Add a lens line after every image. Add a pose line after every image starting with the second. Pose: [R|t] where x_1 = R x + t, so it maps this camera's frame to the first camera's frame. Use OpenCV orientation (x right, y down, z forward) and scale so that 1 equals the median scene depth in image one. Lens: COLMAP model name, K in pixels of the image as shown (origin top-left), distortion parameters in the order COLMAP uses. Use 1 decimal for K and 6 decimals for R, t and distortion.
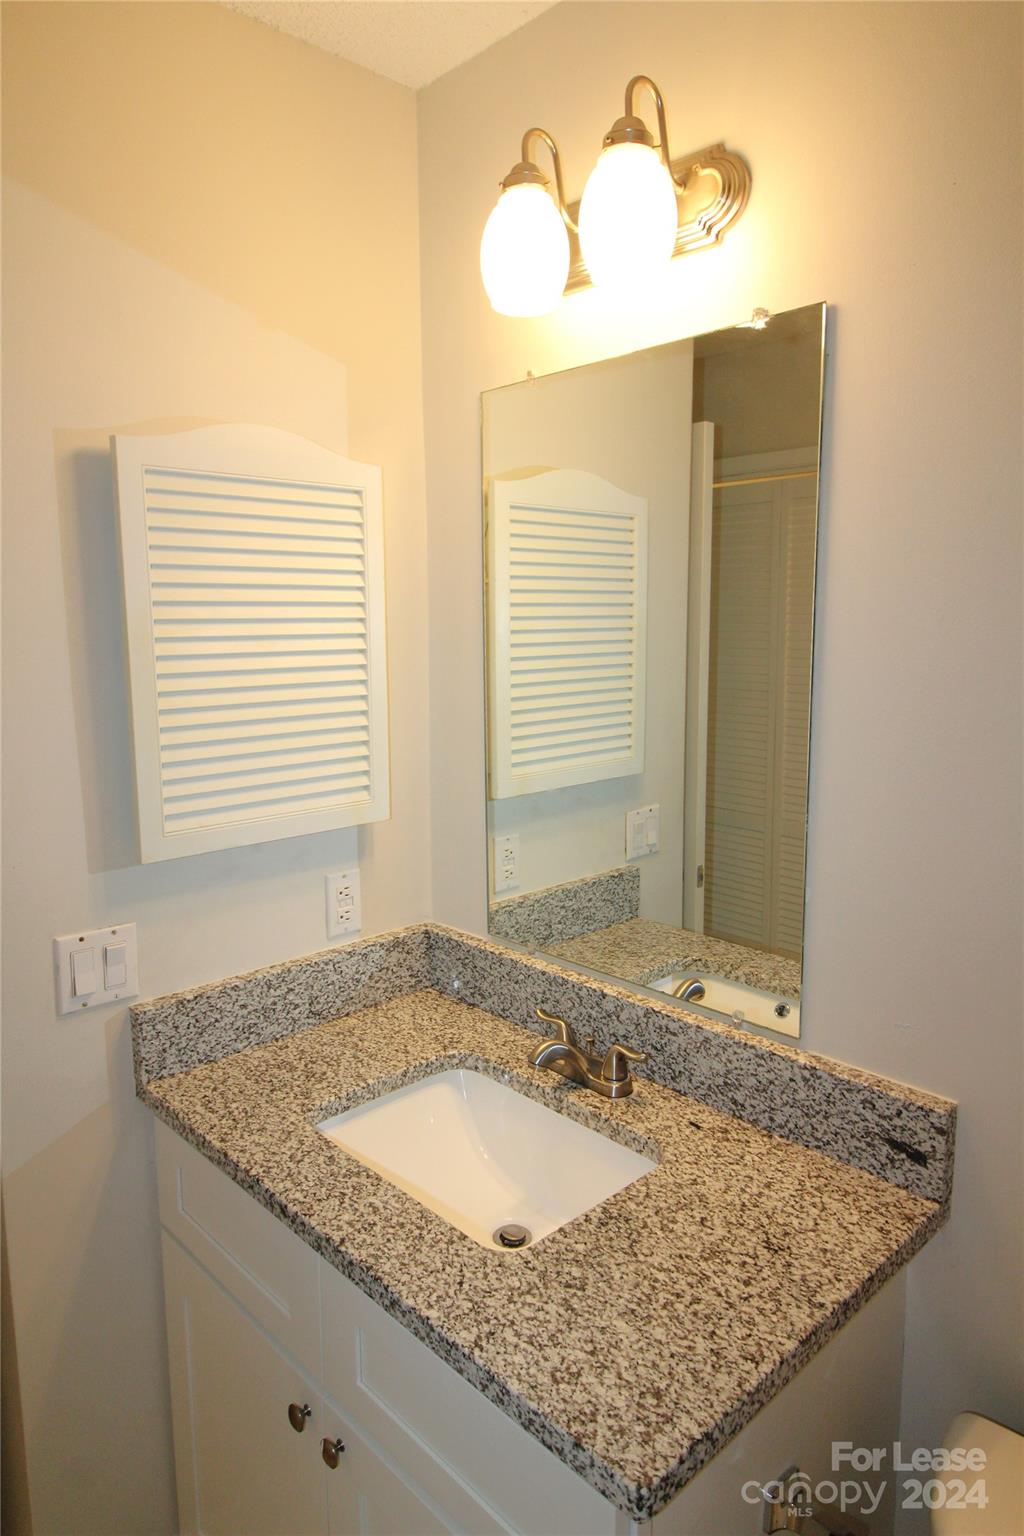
lens RADIAL K [[965.6, 0, 506.5], [0, 965.6, 738.2], [0, 0, 1]] dist [0.000814, 0.001623]
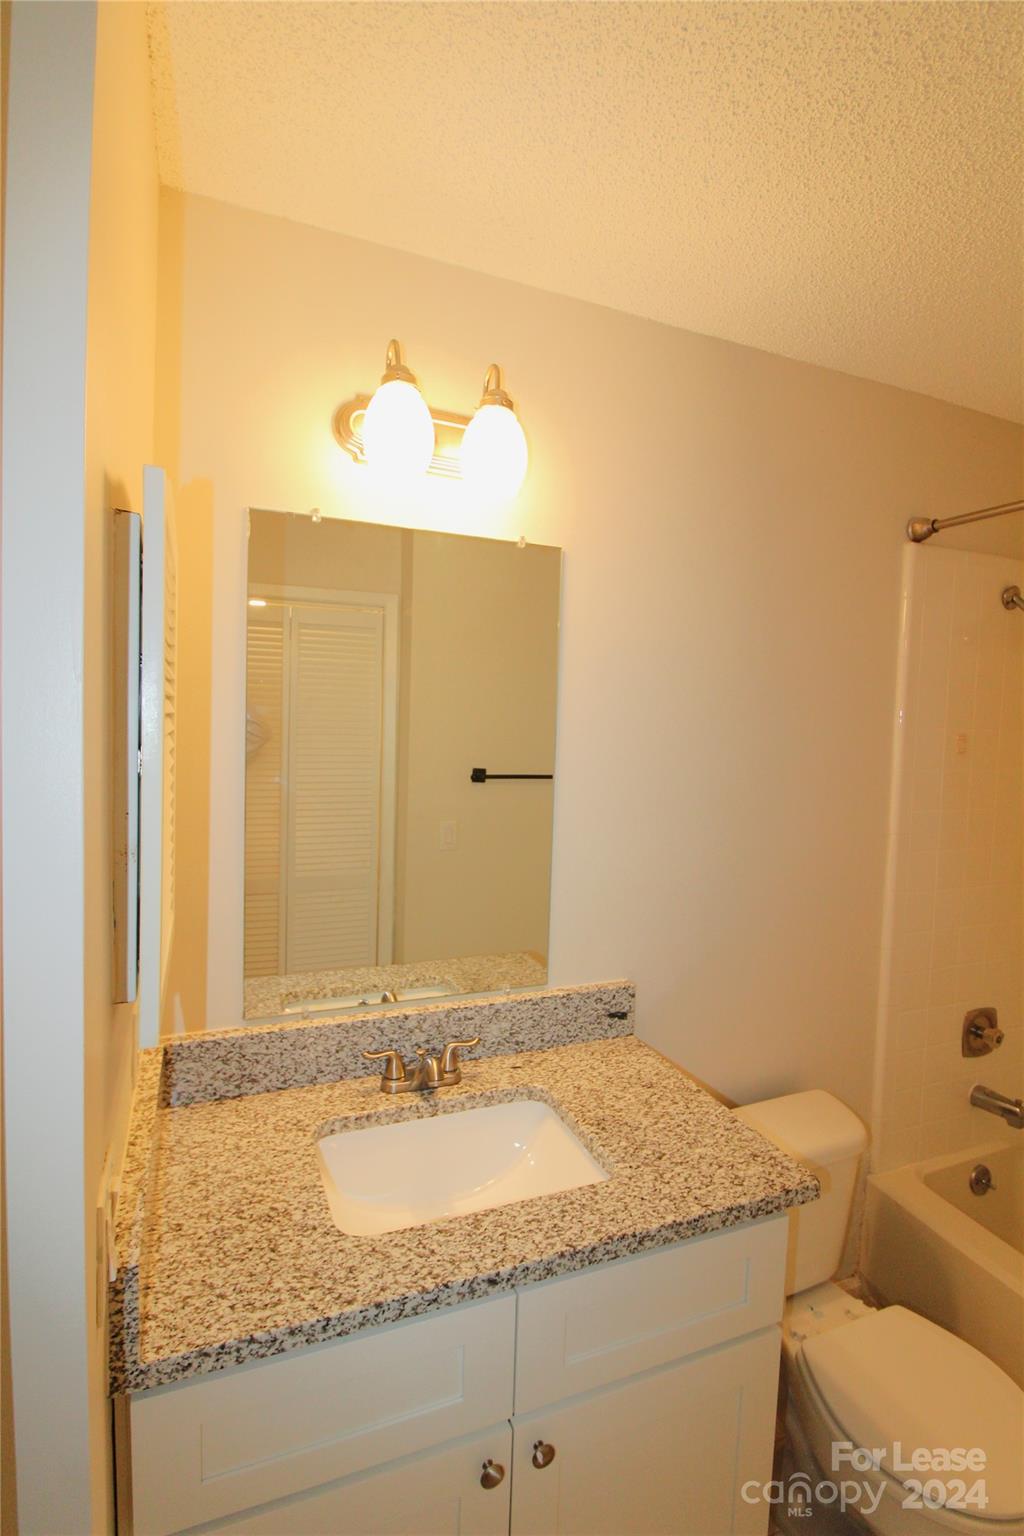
lens RADIAL K [[732.7, 0, 514.3], [0, 732.7, 744.2], [0, 0, 1]] dist [-0.003248, -0.000418]
pose [[0.364139, -0.014863, 0.931226, -0.794660], [0.080789, 0.996608, -0.015685, -0.069450], [-0.927834, 0.080944, 0.364105, 0.527608]]
